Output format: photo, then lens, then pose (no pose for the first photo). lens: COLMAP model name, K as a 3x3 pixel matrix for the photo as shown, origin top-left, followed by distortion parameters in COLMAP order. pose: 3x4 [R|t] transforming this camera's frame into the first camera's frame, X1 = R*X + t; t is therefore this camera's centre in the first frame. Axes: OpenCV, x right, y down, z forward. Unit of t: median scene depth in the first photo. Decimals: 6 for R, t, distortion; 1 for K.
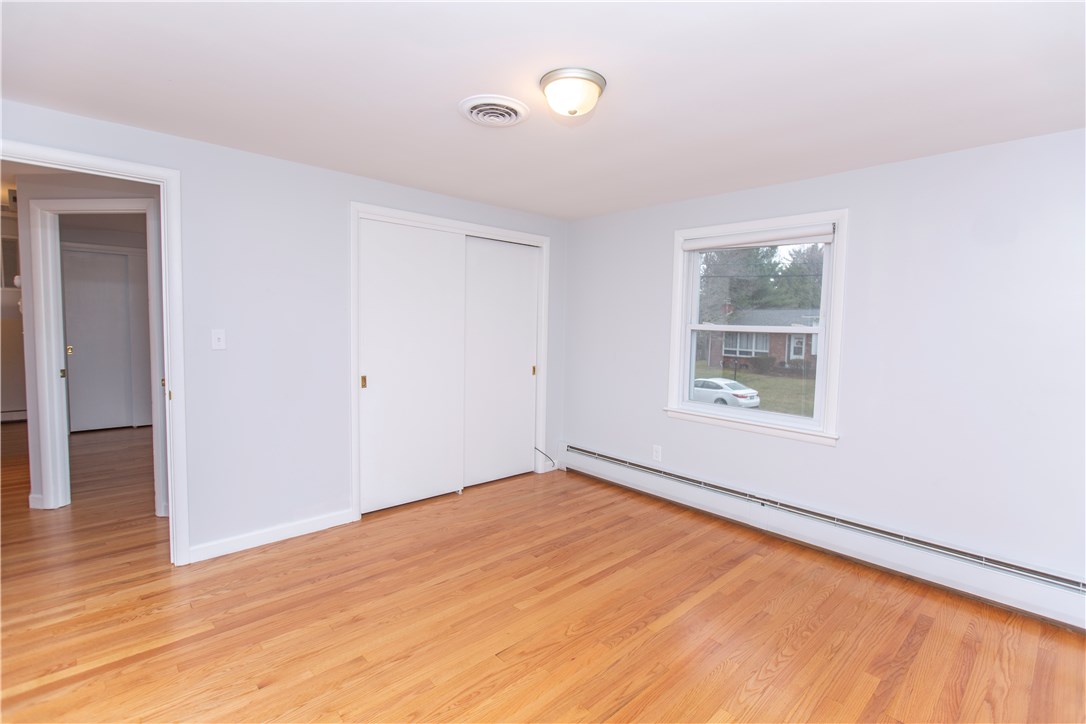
lens RADIAL K [[508.8, 0, 545.6], [0, 508.8, 354.6], [0, 0, 1]] dist [-0.002433, -0.000369]
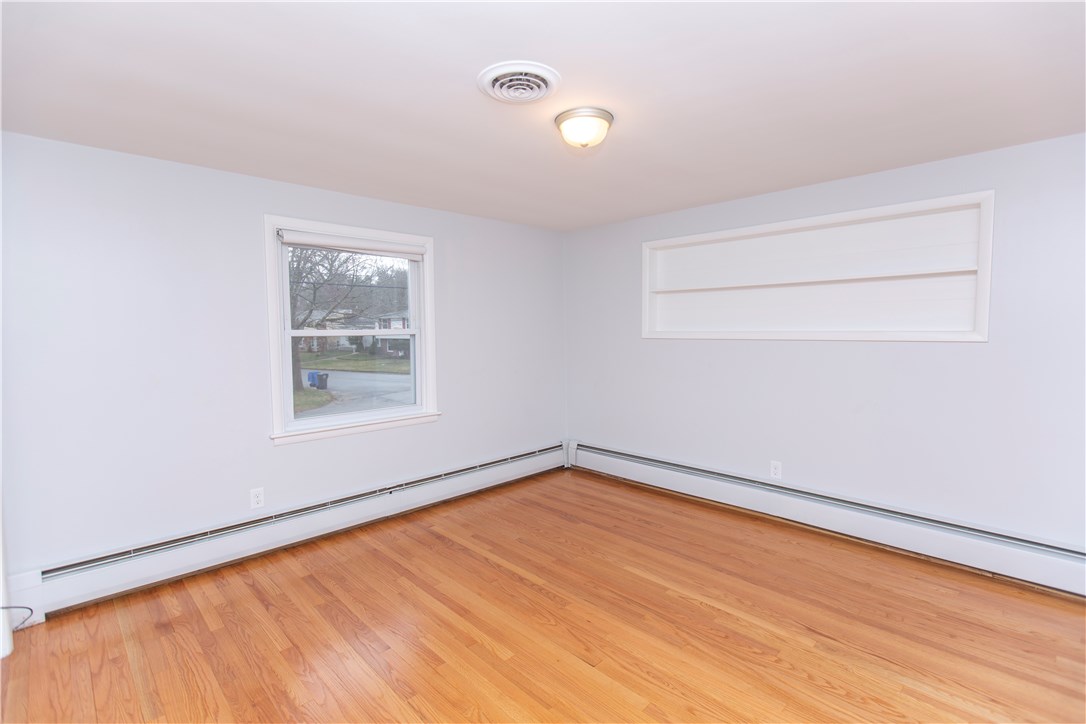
lens RADIAL K [[508.8, 0, 545.6], [0, 508.8, 354.6], [0, 0, 1]] dist [-0.002433, -0.000369]
pose [[-0.022432, -0.079712, 0.996565, -0.692782], [0.073393, 0.993995, 0.081159, -0.069735], [-0.997051, 0.074962, -0.016447, 0.709106]]
